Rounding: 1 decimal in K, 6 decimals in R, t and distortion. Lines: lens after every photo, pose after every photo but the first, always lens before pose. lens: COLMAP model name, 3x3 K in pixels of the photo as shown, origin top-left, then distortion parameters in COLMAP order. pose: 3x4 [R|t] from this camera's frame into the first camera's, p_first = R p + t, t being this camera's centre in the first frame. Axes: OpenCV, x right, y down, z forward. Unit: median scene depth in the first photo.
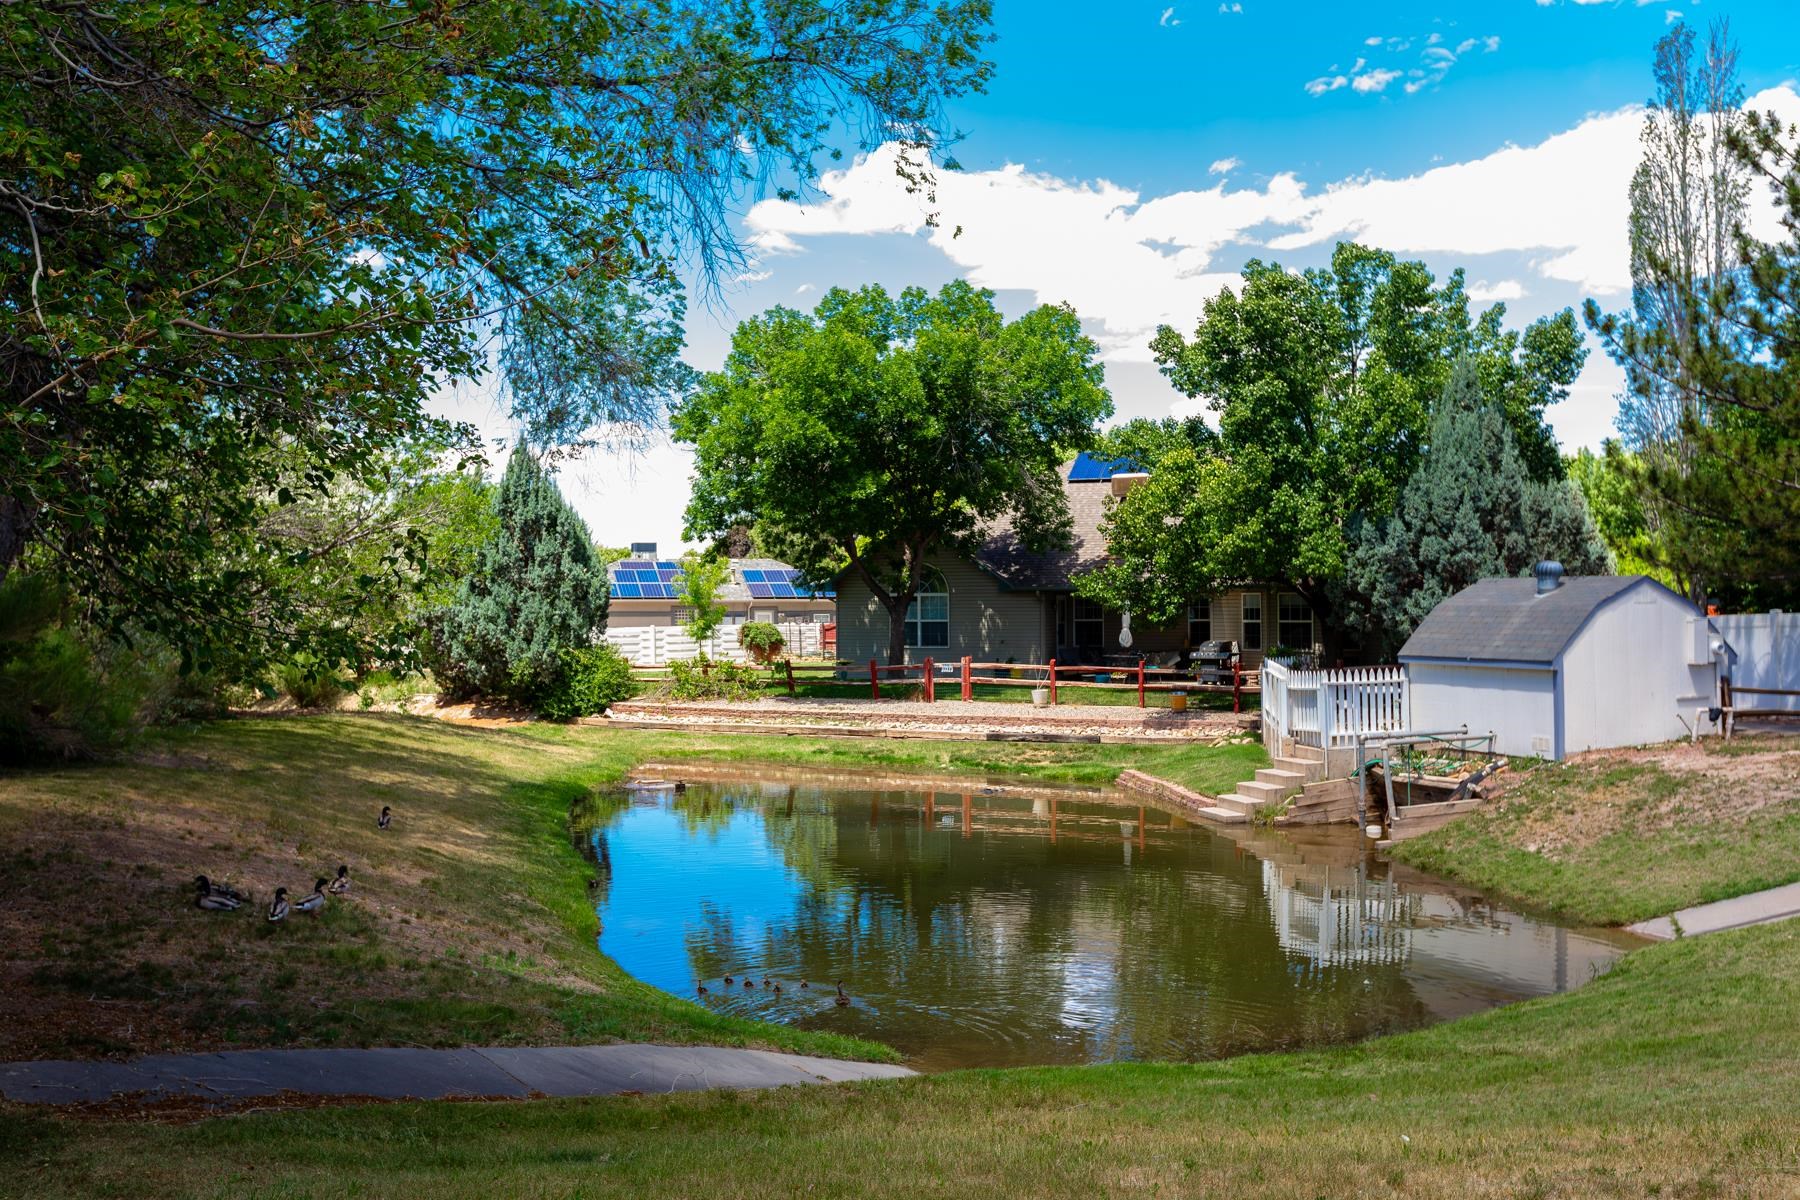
lens RADIAL K [[1737.0, 0, 900.0], [0, 1737.0, 600.0], [0, 0, 1]] dist [0.002436, 0.000377]
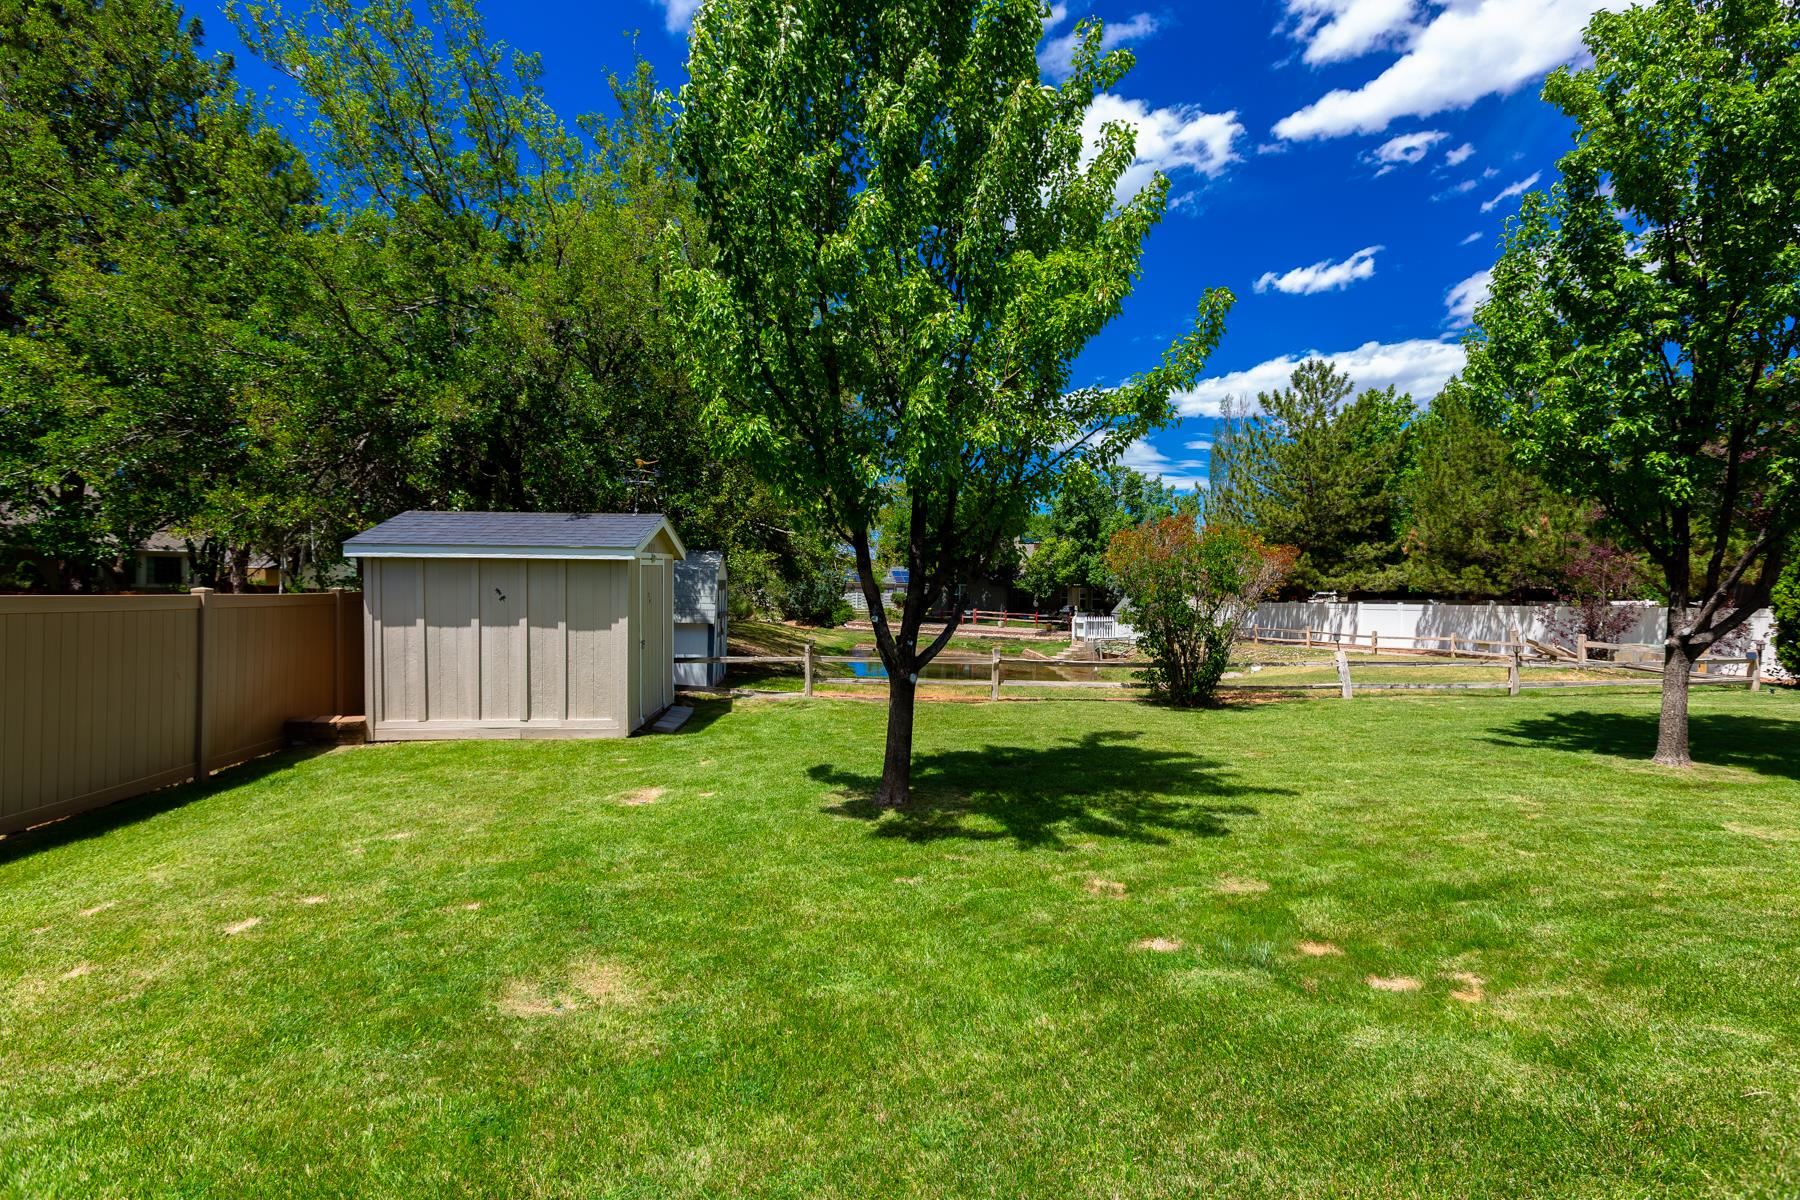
lens RADIAL K [[814.6, 0, 900.0], [0, 814.6, 600.0], [0, 0, 1]] dist [-0.002066, -0.000661]
pose [[0.996911, 0.029599, -0.072745, 0.013091], [-0.027801, 0.999285, 0.025609, -0.012362], [0.073451, -0.023508, 0.997022, -0.336514]]
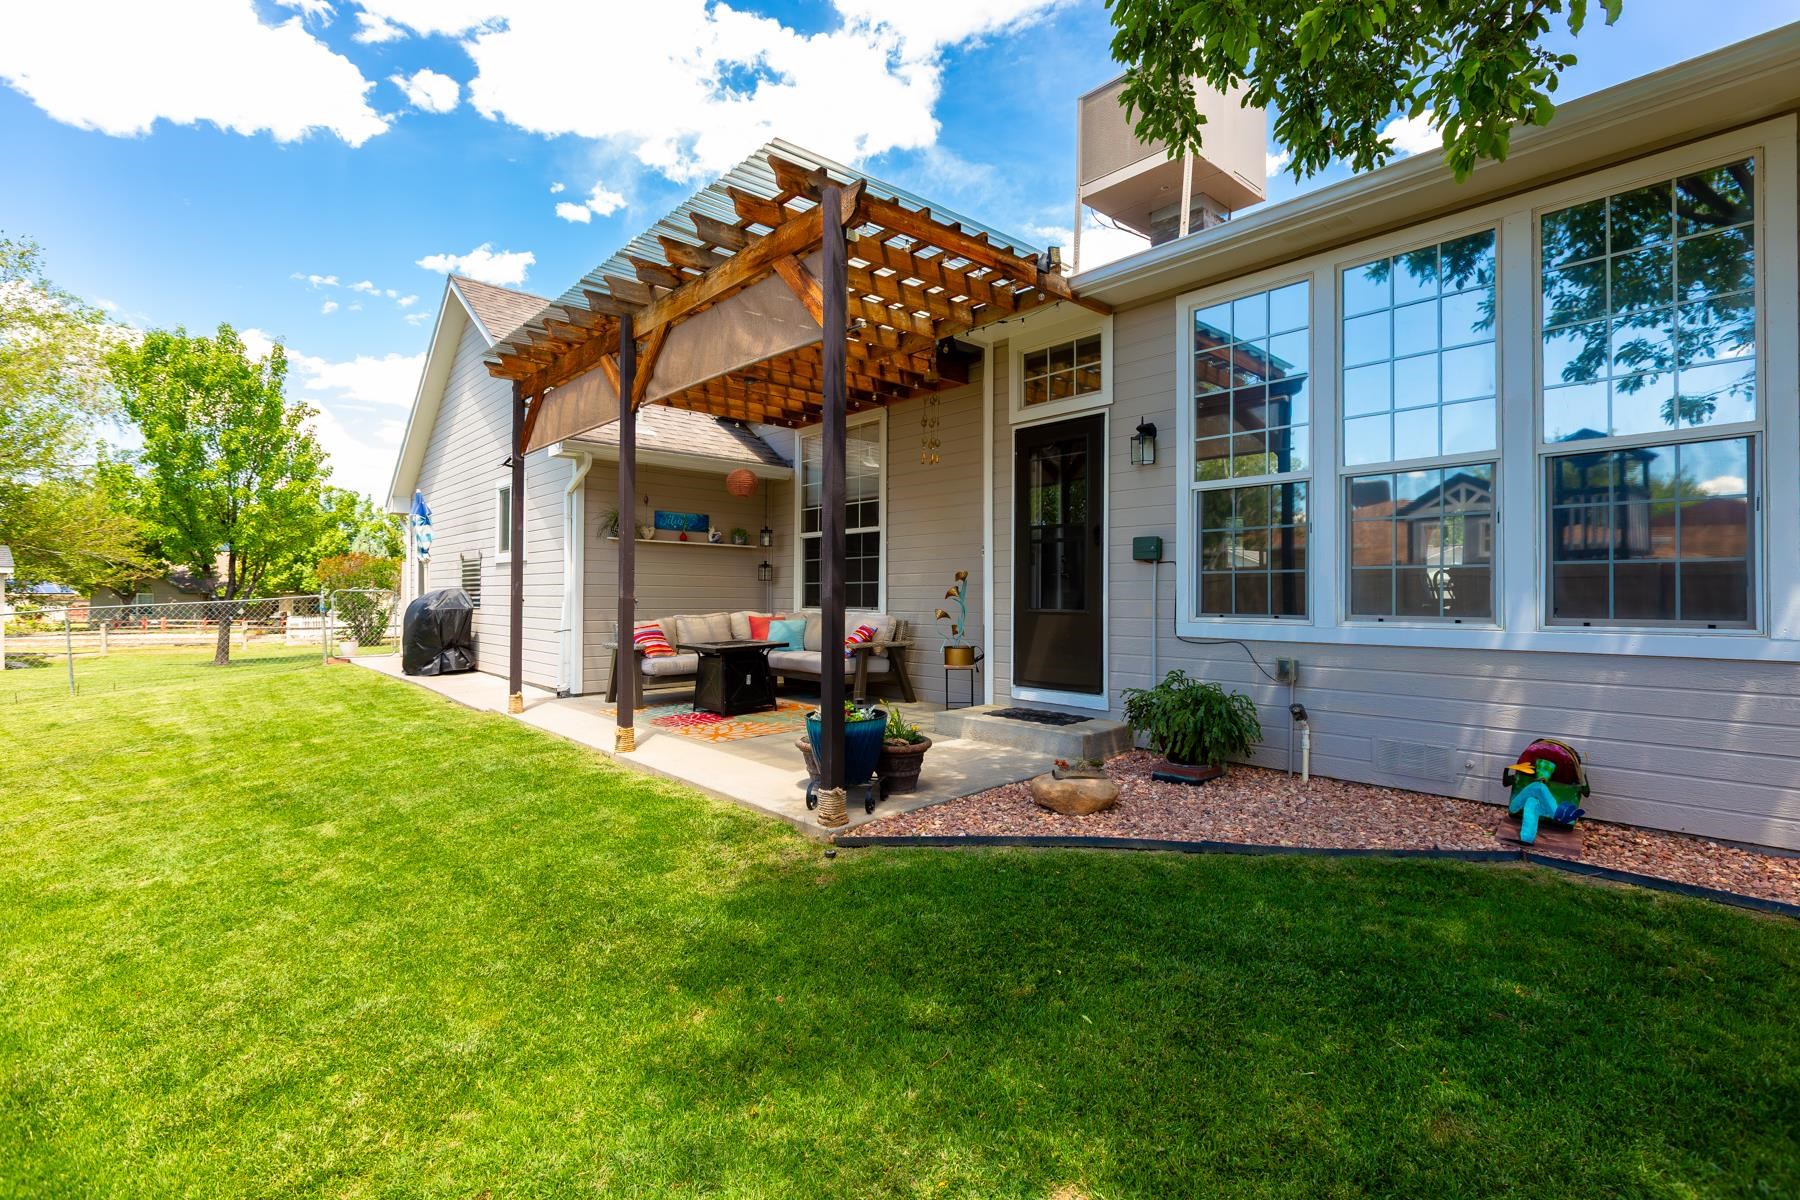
lens RADIAL K [[814.6, 0, 900.0], [0, 814.6, 600.0], [0, 0, 1]] dist [-0.002066, -0.000661]
pose [[0.703324, 0.010985, 0.710785, -0.062539], [-0.013491, 0.999907, -0.002104, -0.007796], [-0.710742, -0.008109, 0.703406, -0.786263]]
